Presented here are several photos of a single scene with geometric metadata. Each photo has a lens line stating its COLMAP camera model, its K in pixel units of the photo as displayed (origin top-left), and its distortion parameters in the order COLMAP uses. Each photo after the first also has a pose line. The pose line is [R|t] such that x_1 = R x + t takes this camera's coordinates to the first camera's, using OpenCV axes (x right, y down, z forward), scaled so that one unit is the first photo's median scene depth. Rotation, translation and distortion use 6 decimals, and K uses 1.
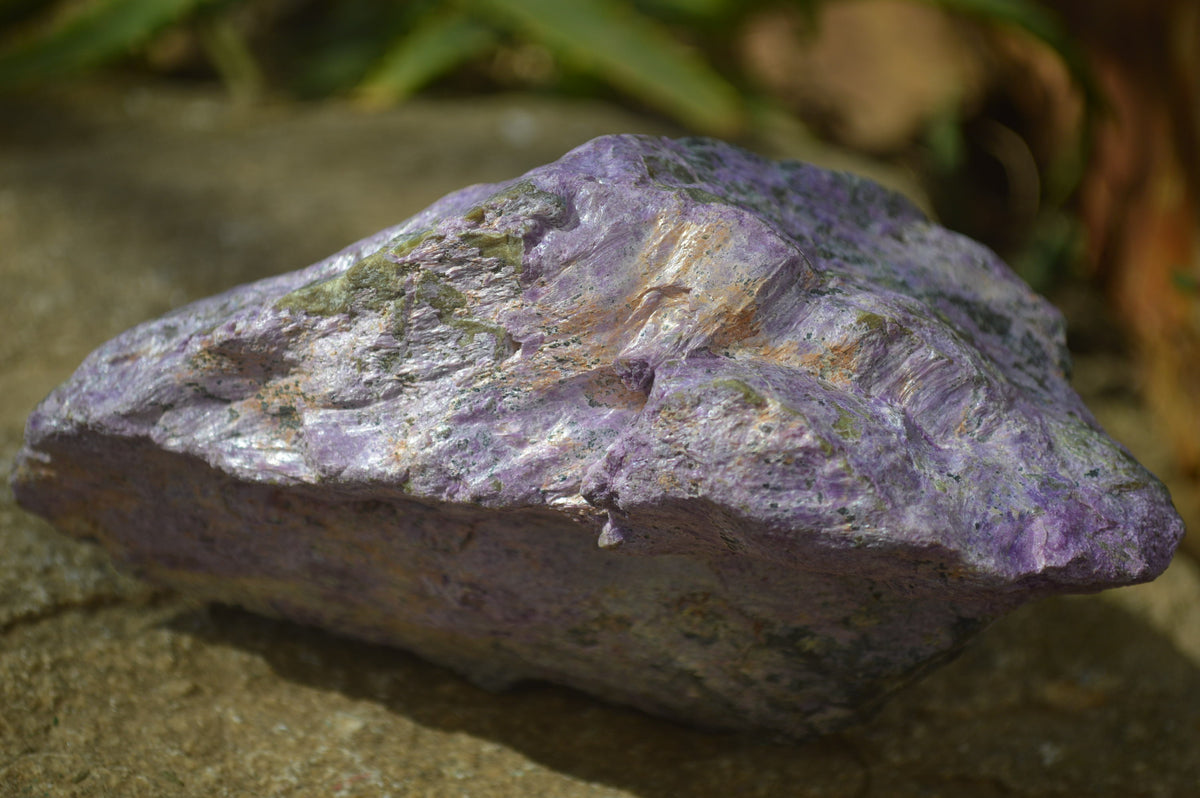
lens RADIAL K [[2631.8, 0, 595.7], [0, 2631.8, 395.1], [0, 0, 1]] dist [-0.014035, 0.000000]
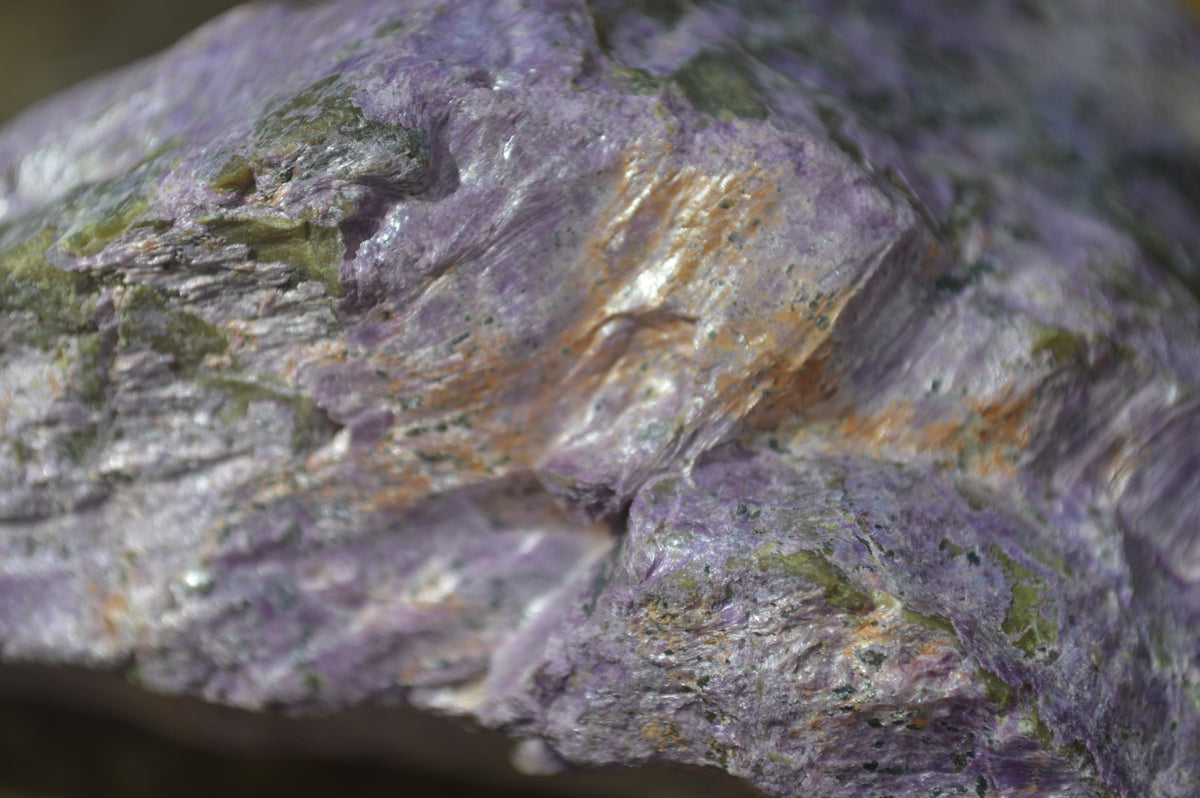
lens RADIAL K [[2631.8, 0, 607.8], [0, 2631.8, 405.5], [0, 0, 1]] dist [-0.014035, 0.000000]
pose [[0.997590, -0.037832, 0.058168, -0.008532], [0.020017, 0.959557, 0.280802, -0.158756], [-0.066438, -0.278960, 0.958002, 0.536992]]
